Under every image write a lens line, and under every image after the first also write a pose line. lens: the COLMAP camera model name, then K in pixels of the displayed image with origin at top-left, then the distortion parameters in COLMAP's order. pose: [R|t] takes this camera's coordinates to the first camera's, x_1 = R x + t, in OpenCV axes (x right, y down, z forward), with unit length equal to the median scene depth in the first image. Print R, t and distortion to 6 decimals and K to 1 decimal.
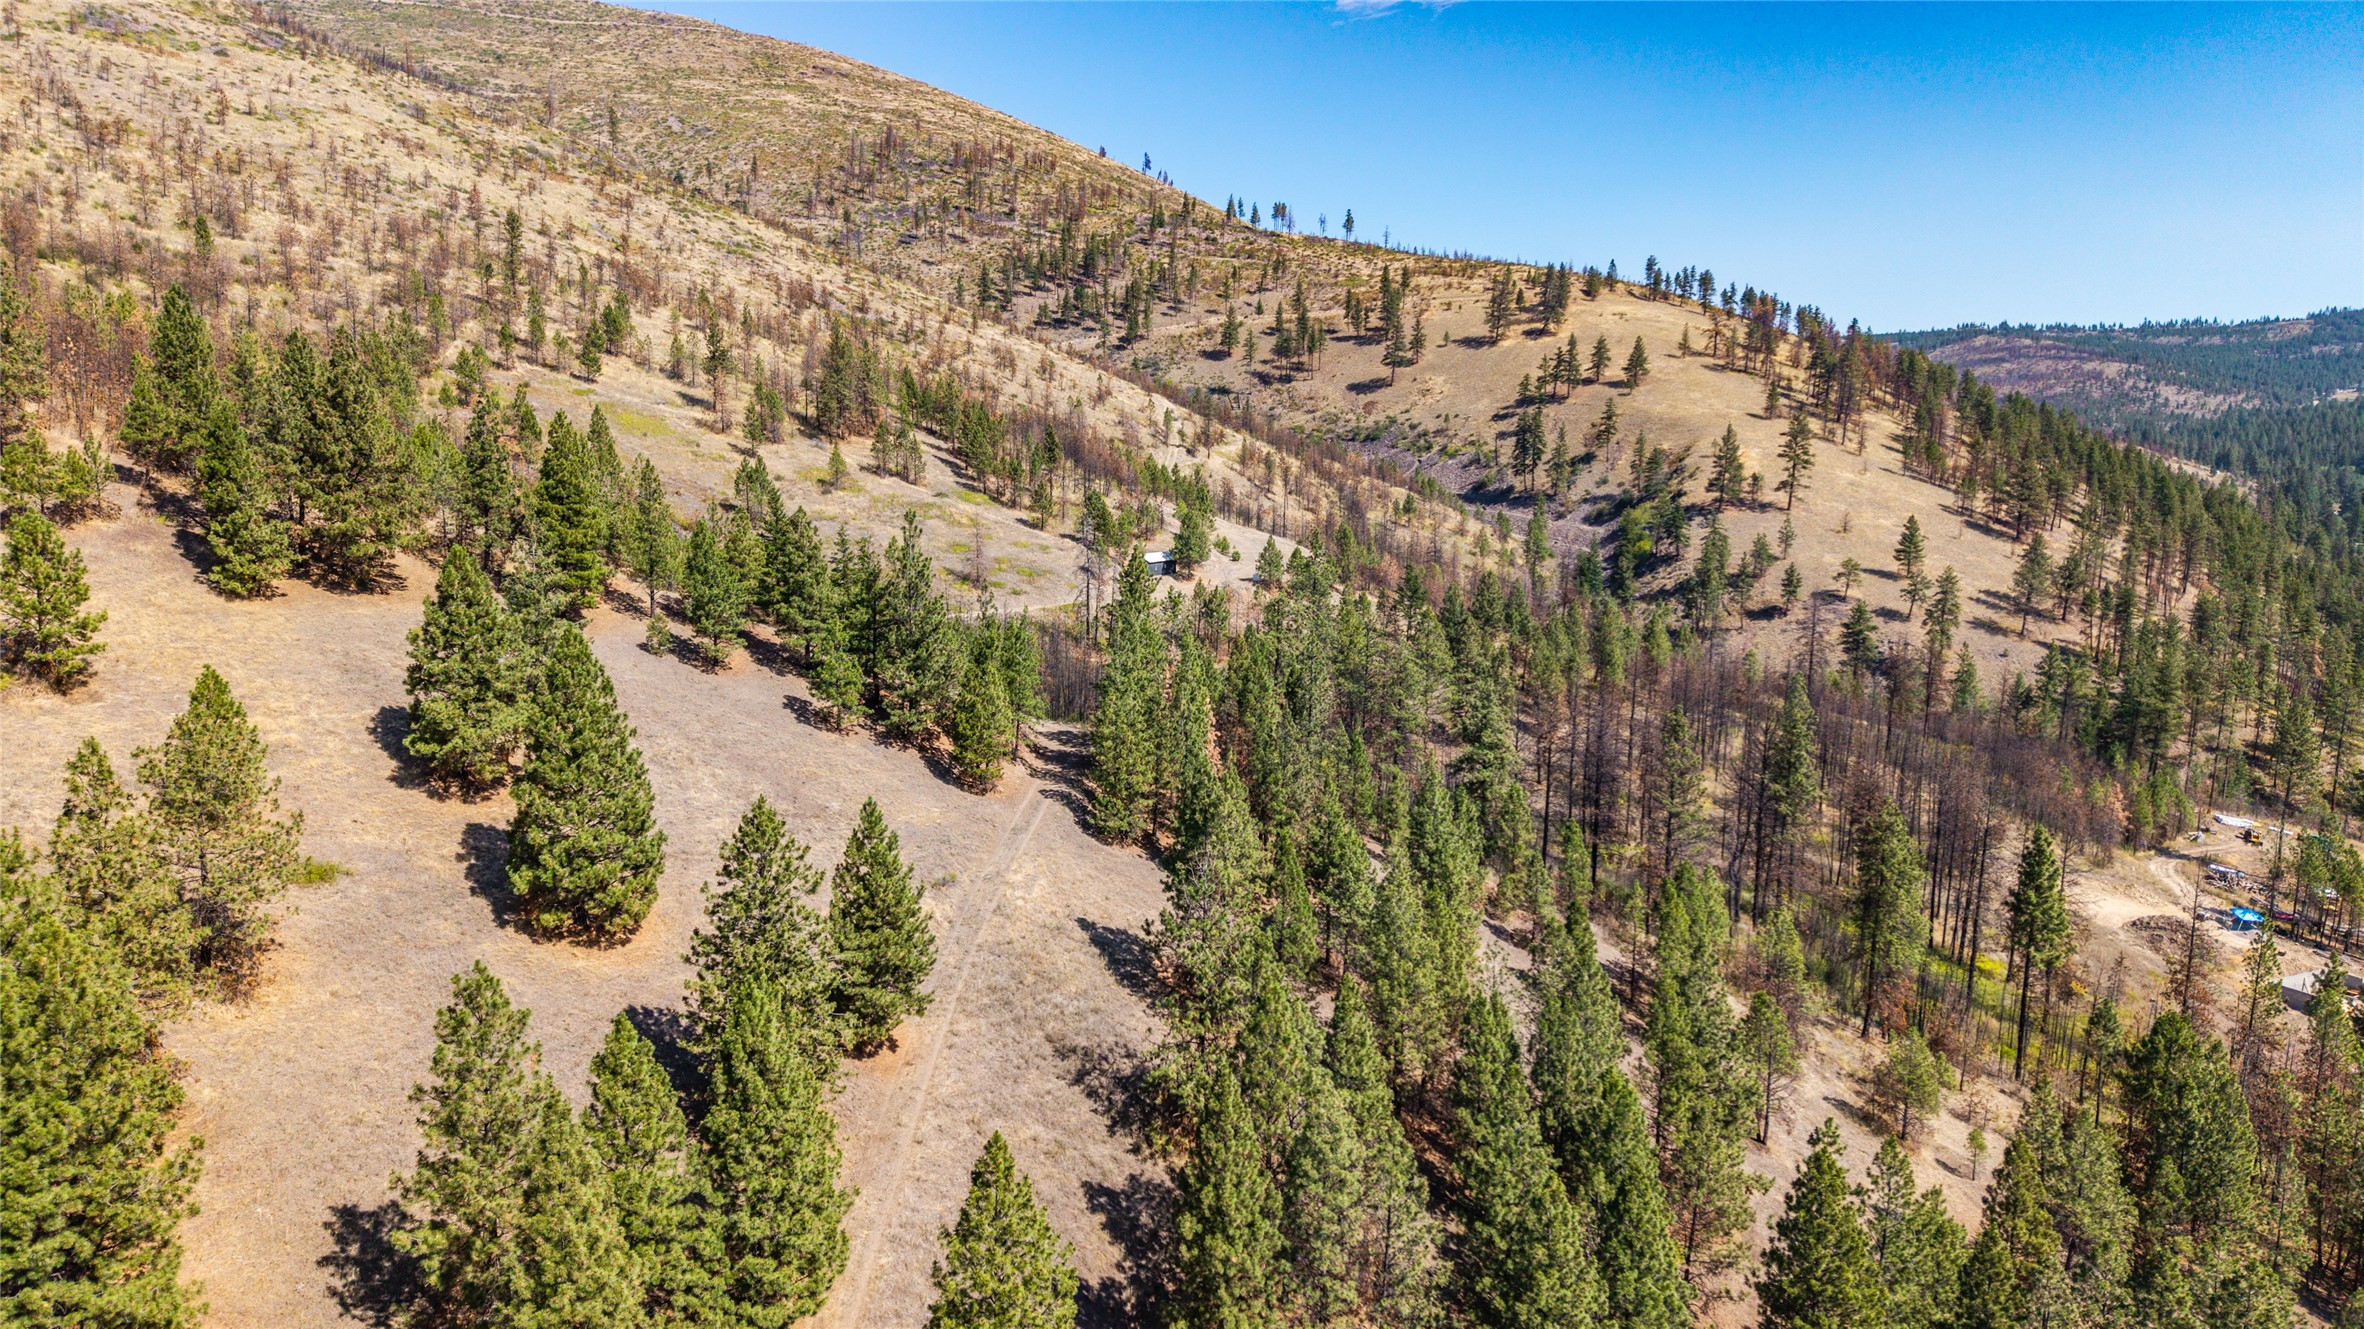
lens RADIAL K [[1688.7, 0, 1182.0], [0, 1688.7, 664.5], [0, 0, 1]] dist [0.053169, -0.056579]
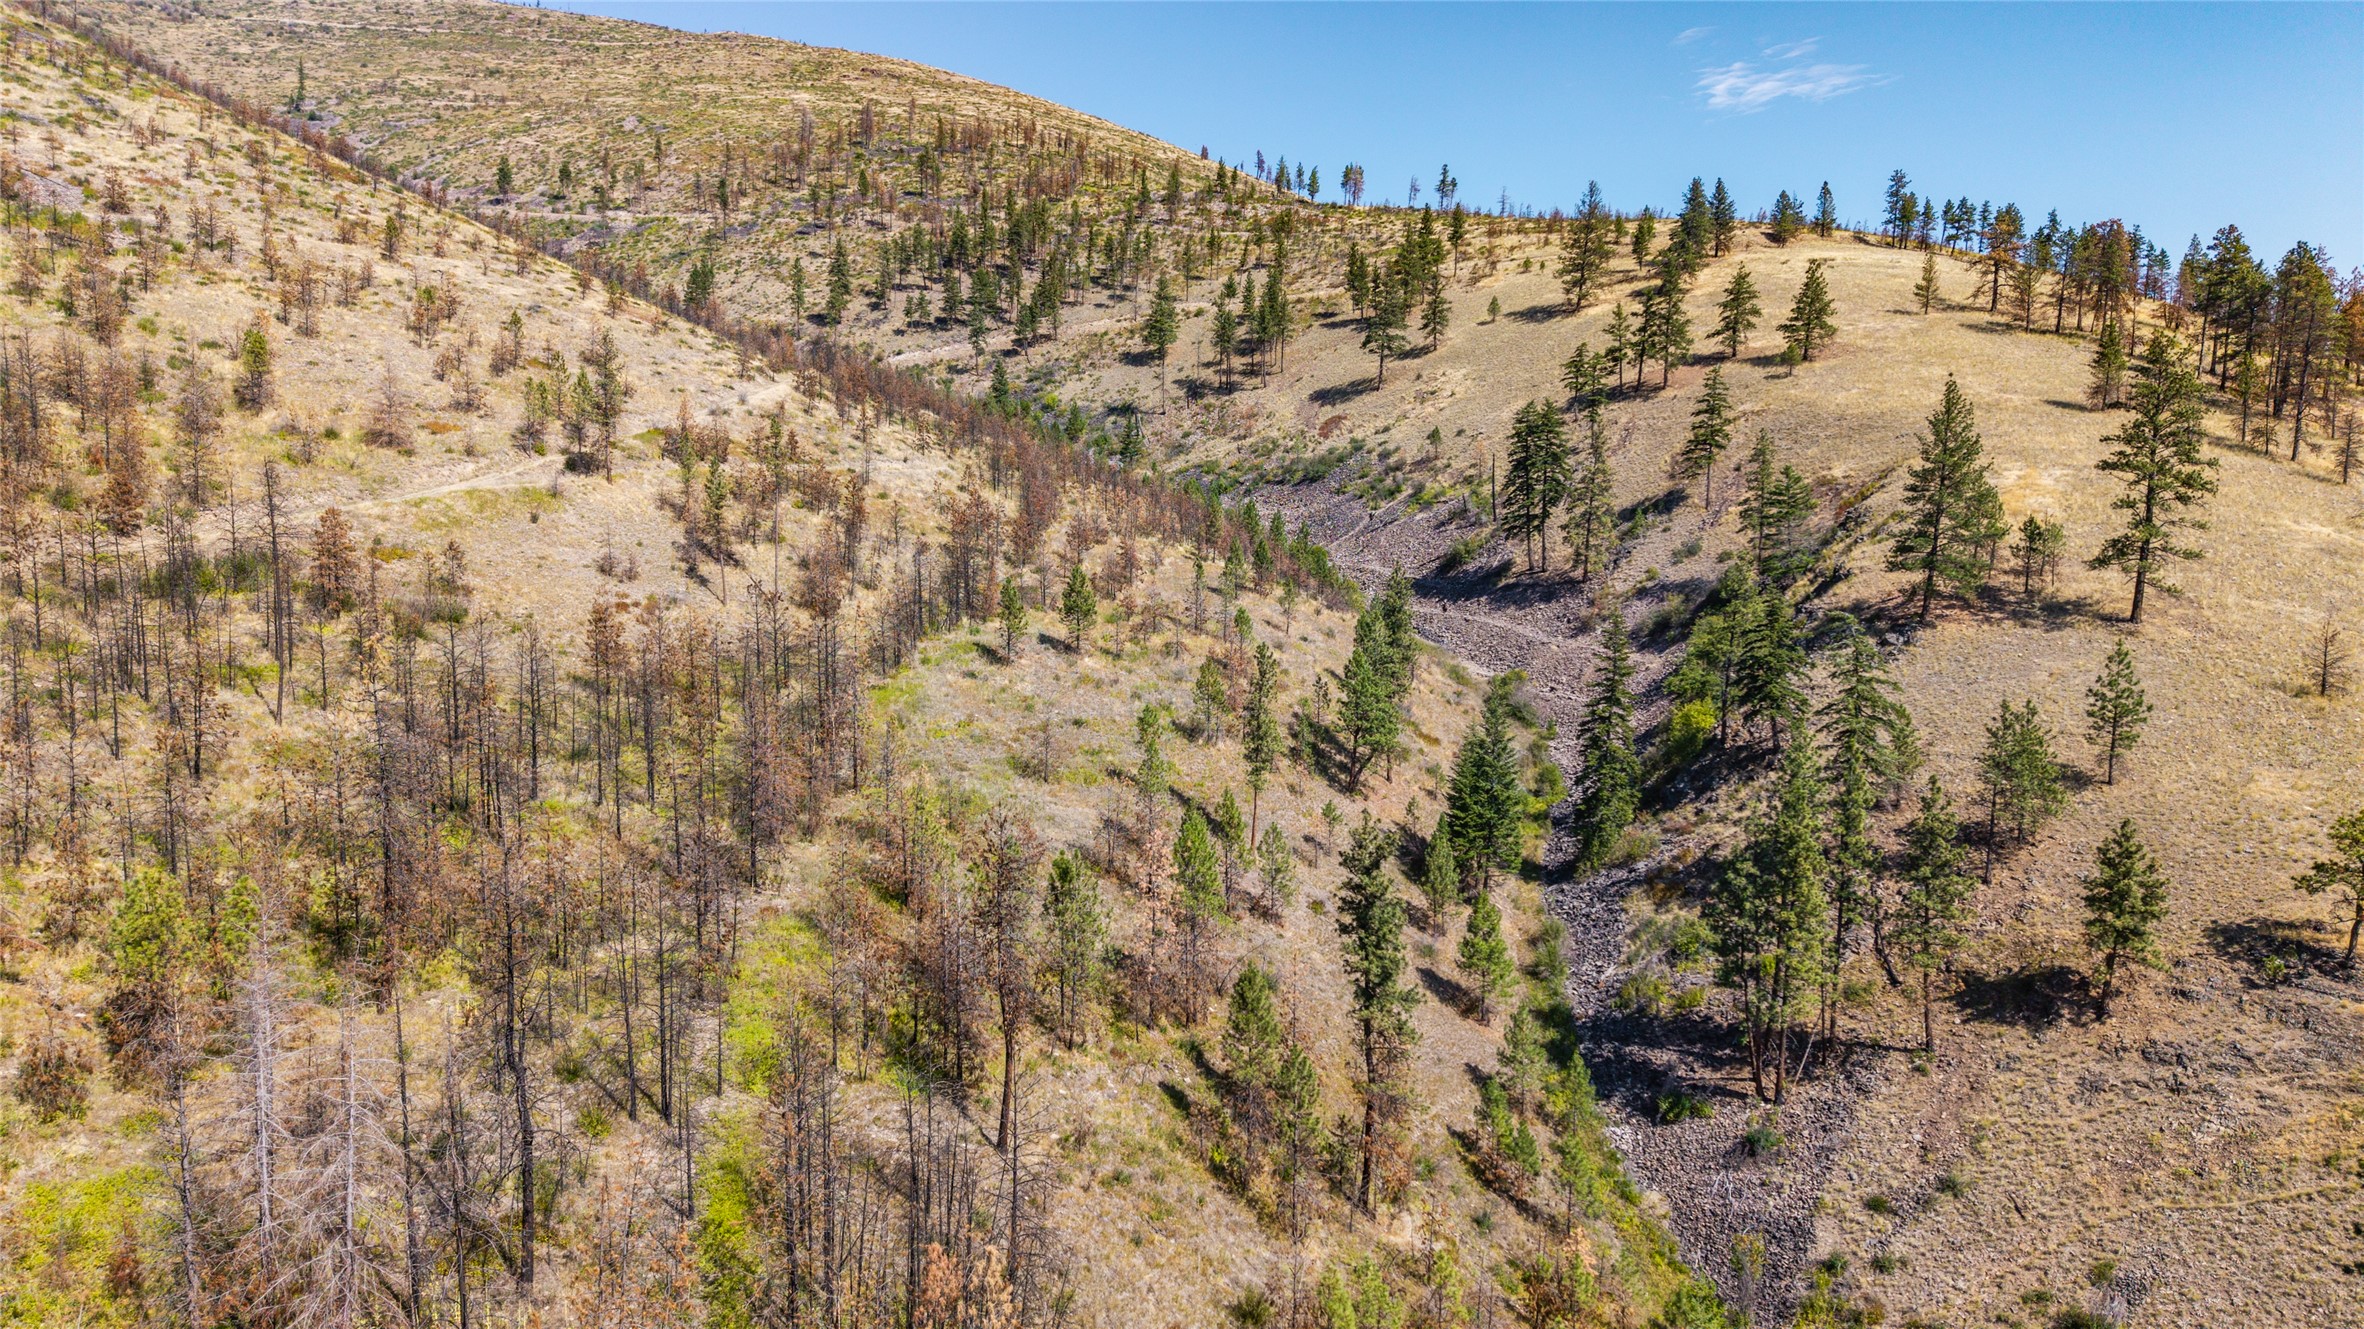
lens RADIAL K [[1683.1, 0, 1145.5], [0, 1683.1, 657.6], [0, 0, 1]] dist [0.027042, -0.001344]
pose [[0.978243, 0.013563, -0.207017, 0.192256], [-0.025912, 0.998035, -0.057056, -0.048684], [0.205836, 0.061179, 0.976672, 0.515204]]
